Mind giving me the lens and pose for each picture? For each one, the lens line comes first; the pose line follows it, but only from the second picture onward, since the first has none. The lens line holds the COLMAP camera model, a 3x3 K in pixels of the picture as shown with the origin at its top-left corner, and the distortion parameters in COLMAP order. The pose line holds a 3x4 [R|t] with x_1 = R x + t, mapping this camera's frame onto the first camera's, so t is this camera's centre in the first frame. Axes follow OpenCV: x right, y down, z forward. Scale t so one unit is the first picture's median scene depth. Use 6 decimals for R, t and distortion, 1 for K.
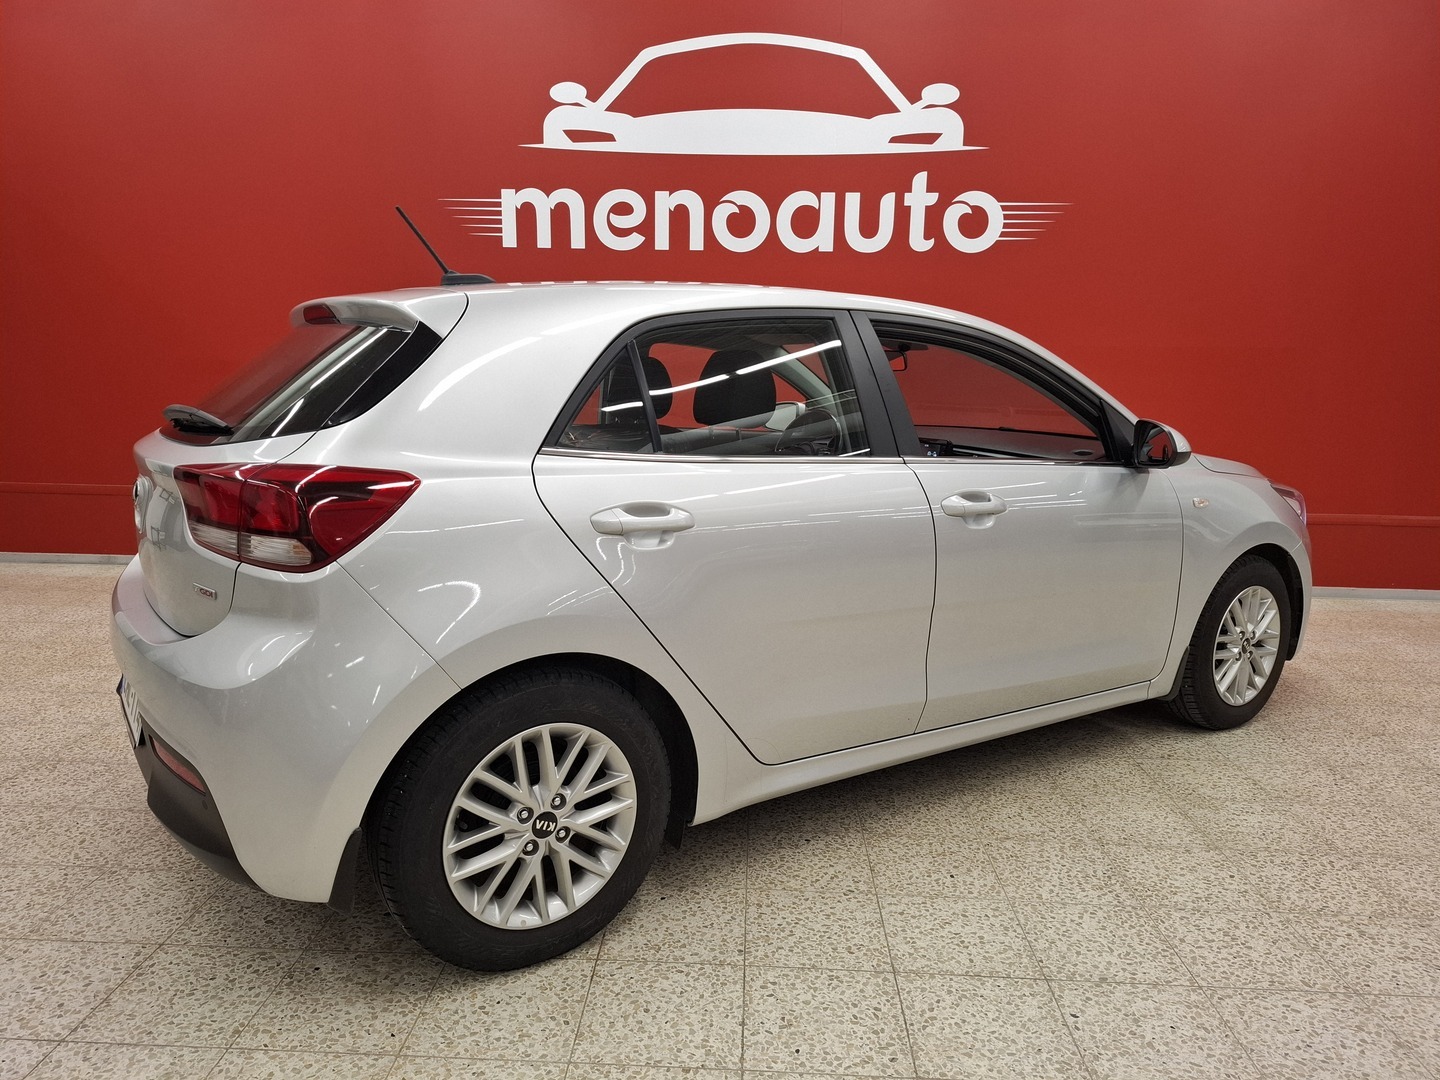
lens RADIAL K [[965.5, 0, 720.0], [0, 965.5, 540.0], [0, 0, 1]] dist [0.045895, -0.038156]
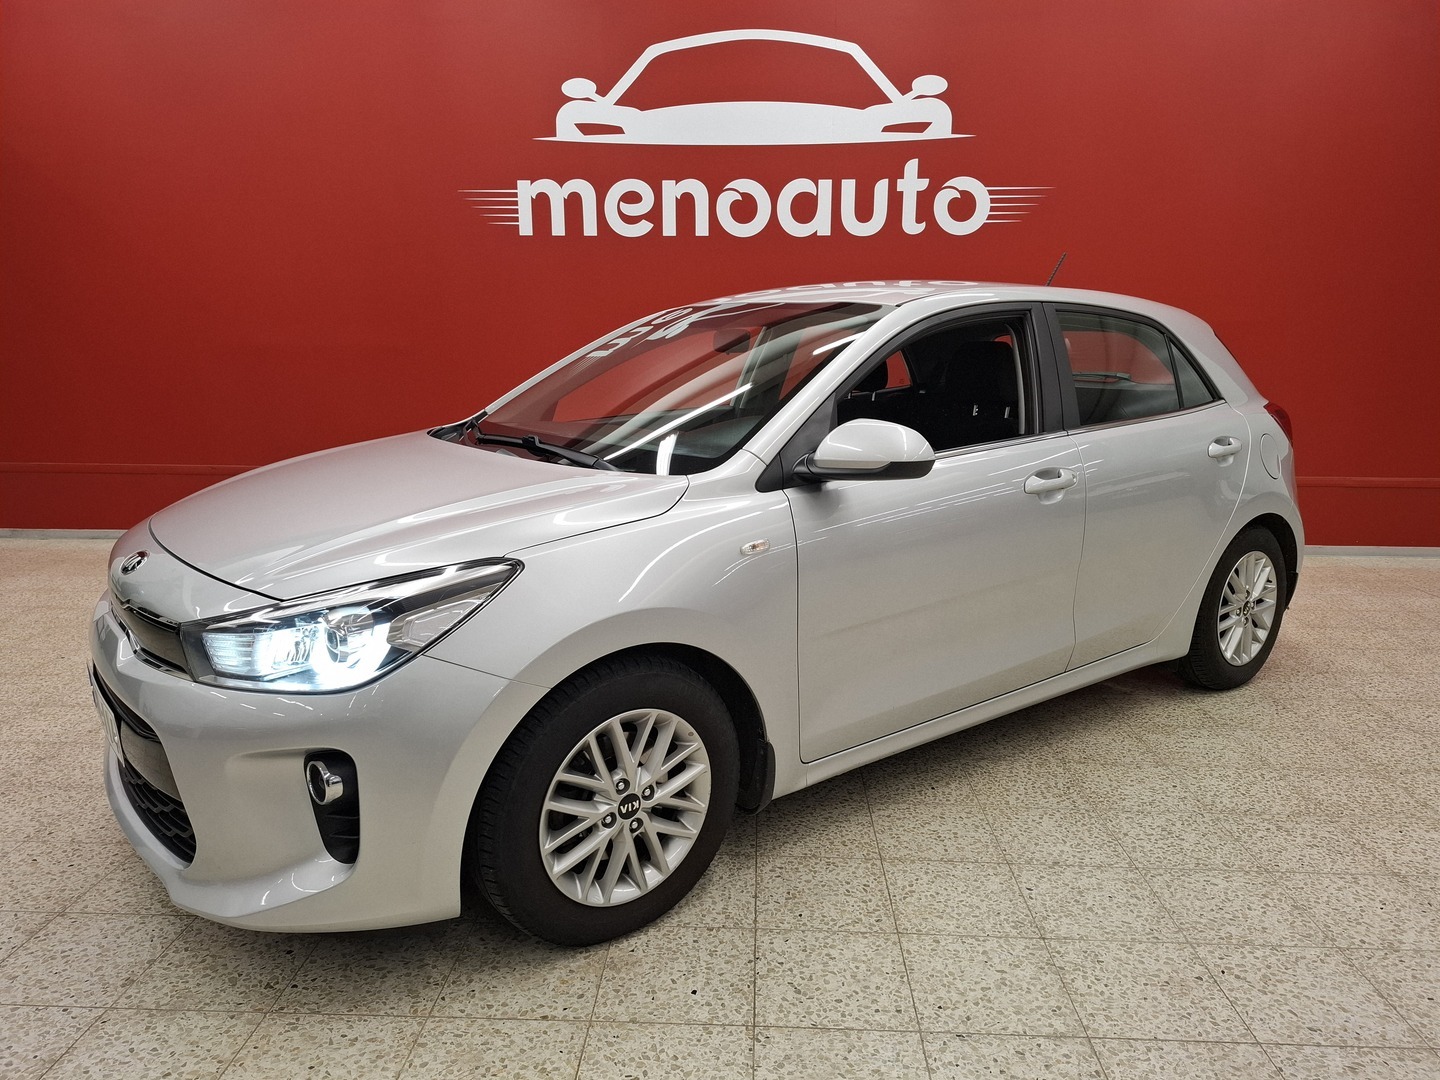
lens RADIAL K [[967.6, 0, 725.1], [0, 967.6, 535.3], [0, 0, 1]] dist [0.059810, -0.058404]
pose [[0.999919, -0.012711, 0.000152, -0.003310], [0.012705, 0.999686, 0.021615, 0.006819], [-0.000427, -0.021611, 0.999766, -0.076345]]
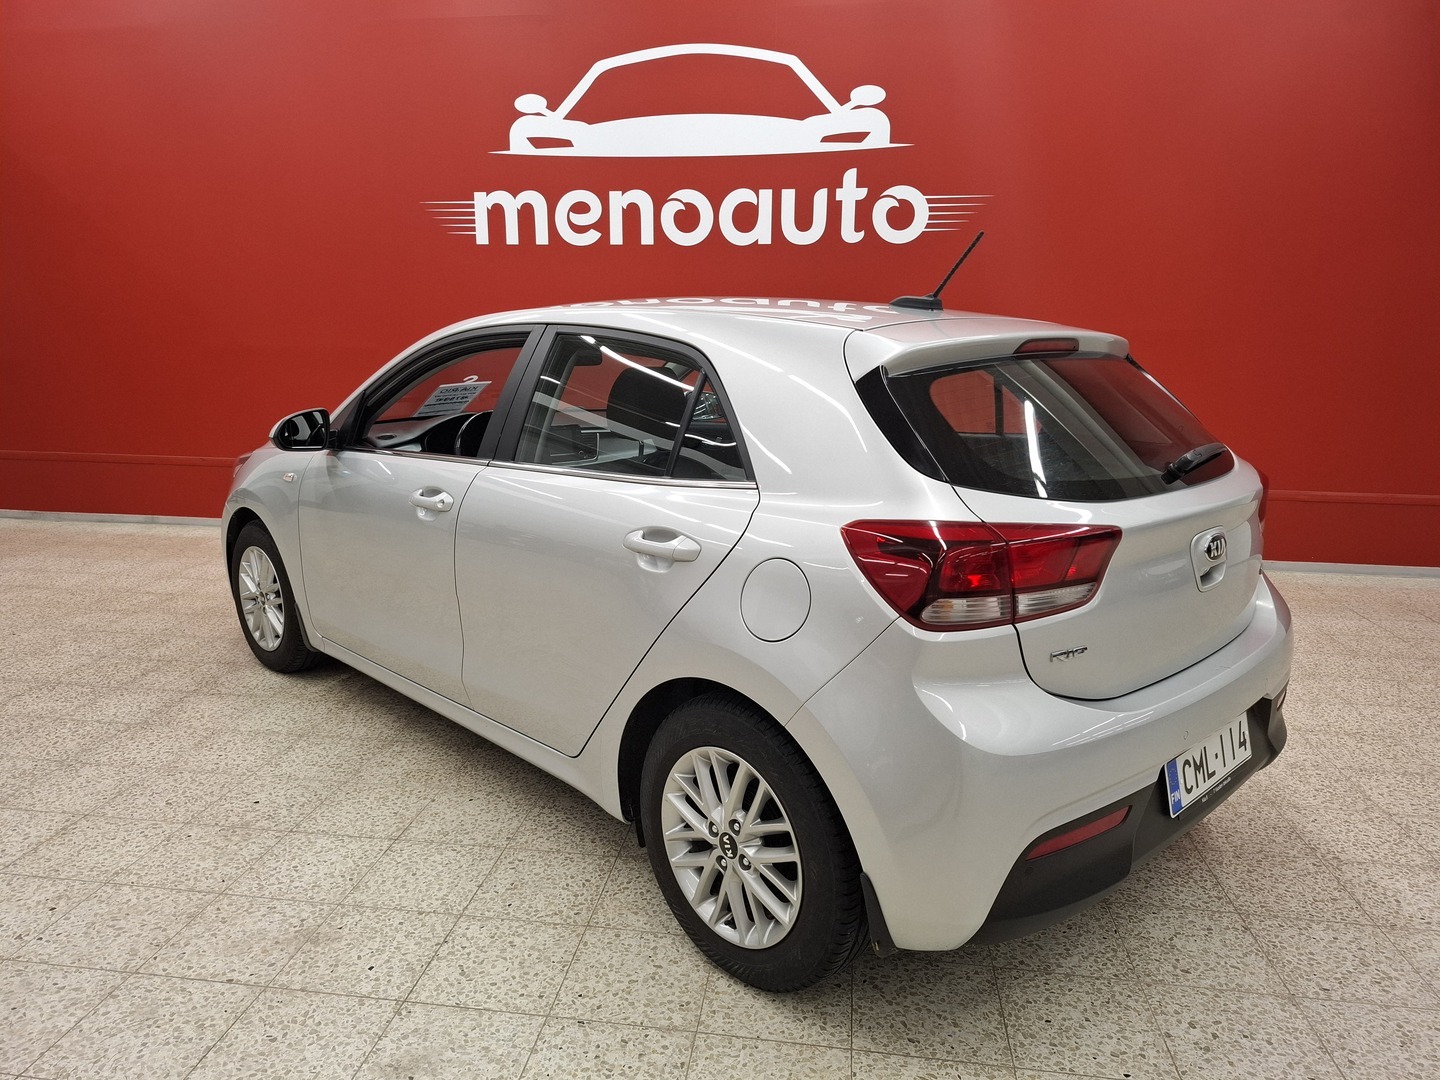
lens RADIAL K [[969.5, 0, 719.0], [0, 969.5, 527.0], [0, 0, 1]] dist [0.067010, -0.069111]
pose [[0.995152, 0.011925, -0.097626, 0.173966], [-0.009217, 0.999562, 0.028139, -0.011442], [0.097918, -0.027103, 0.994825, -0.102893]]
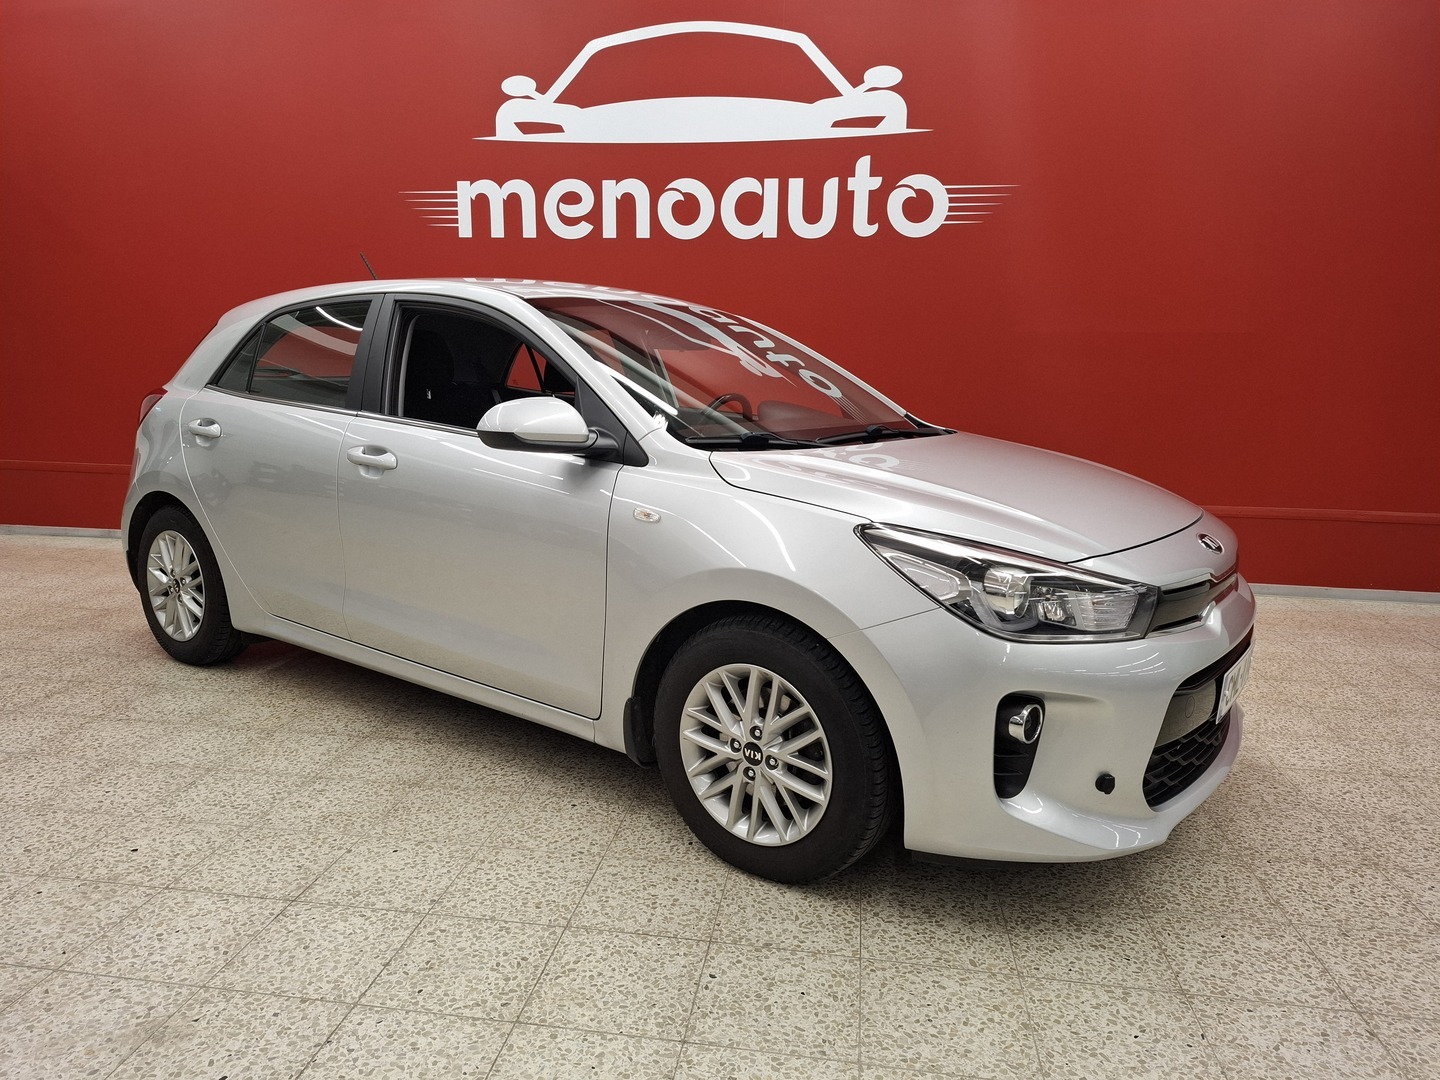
lens RADIAL K [[967.6, 0, 725.1], [0, 967.6, 535.3], [0, 0, 1]] dist [0.059810, -0.058404]
pose [[0.994427, 0.018584, -0.103774, 0.178404], [-0.018918, 0.999819, -0.002229, 0.012794], [0.103713, 0.004180, 0.994598, -0.001569]]
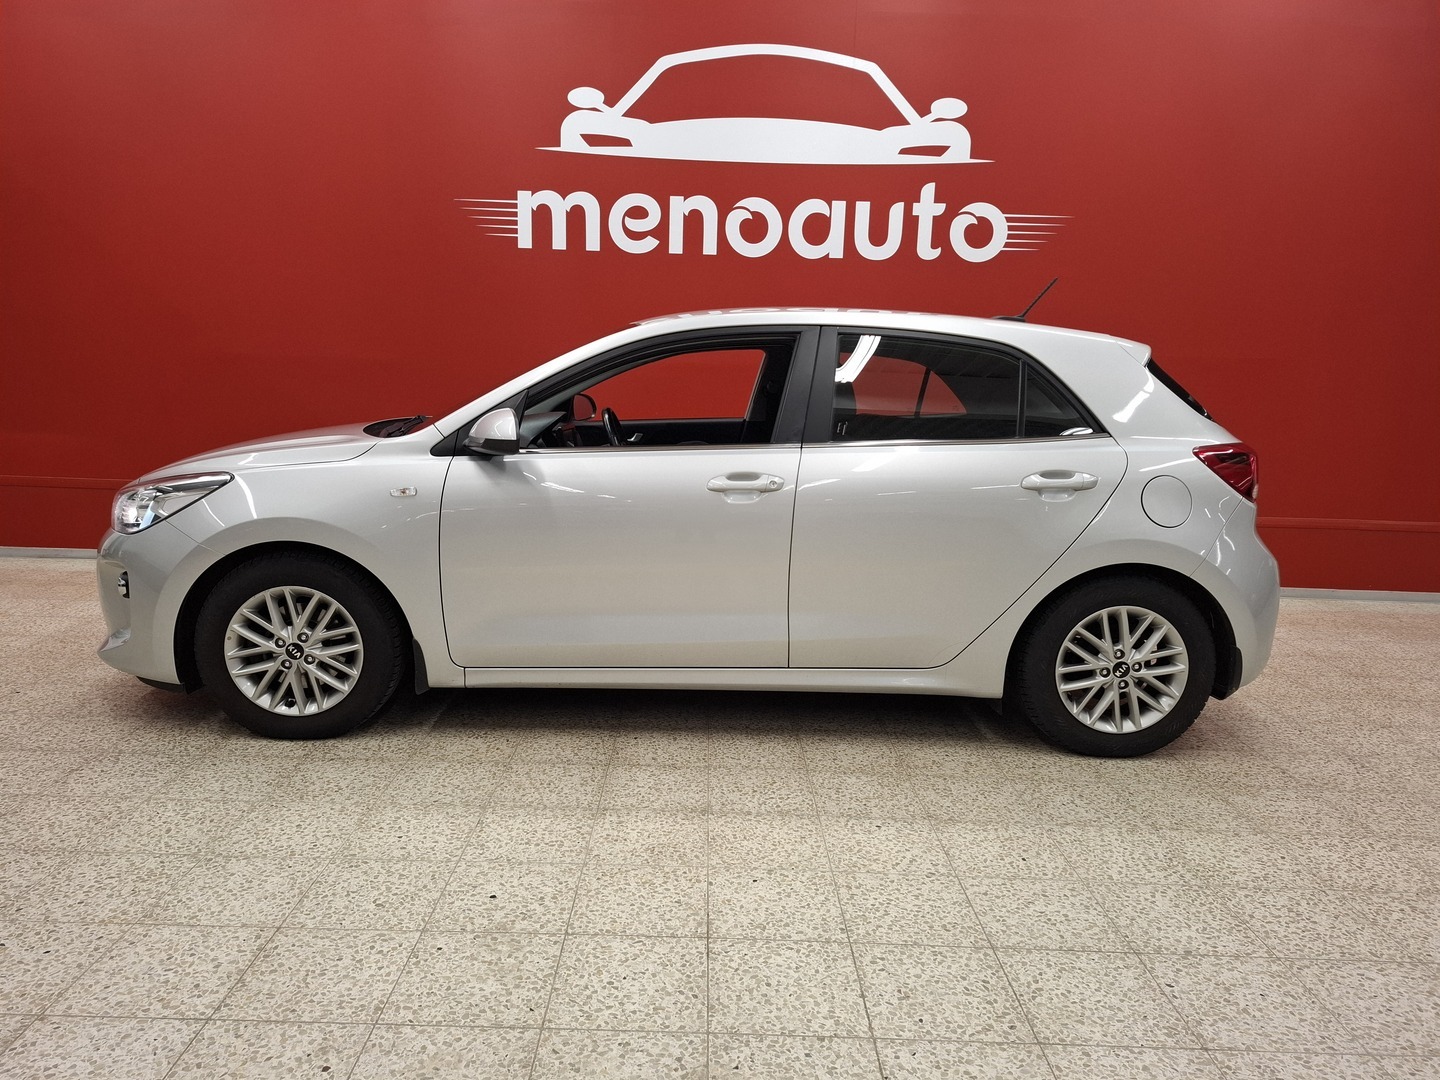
lens RADIAL K [[964.9, 0, 705.6], [0, 964.9, 534.0], [0, 0, 1]] dist [0.047468, -0.039029]
pose [[0.999089, 0.007394, 0.042041, -0.071474], [-0.007062, 0.999943, -0.008034, 0.003373], [-0.042098, 0.007729, 0.999084, -0.016207]]
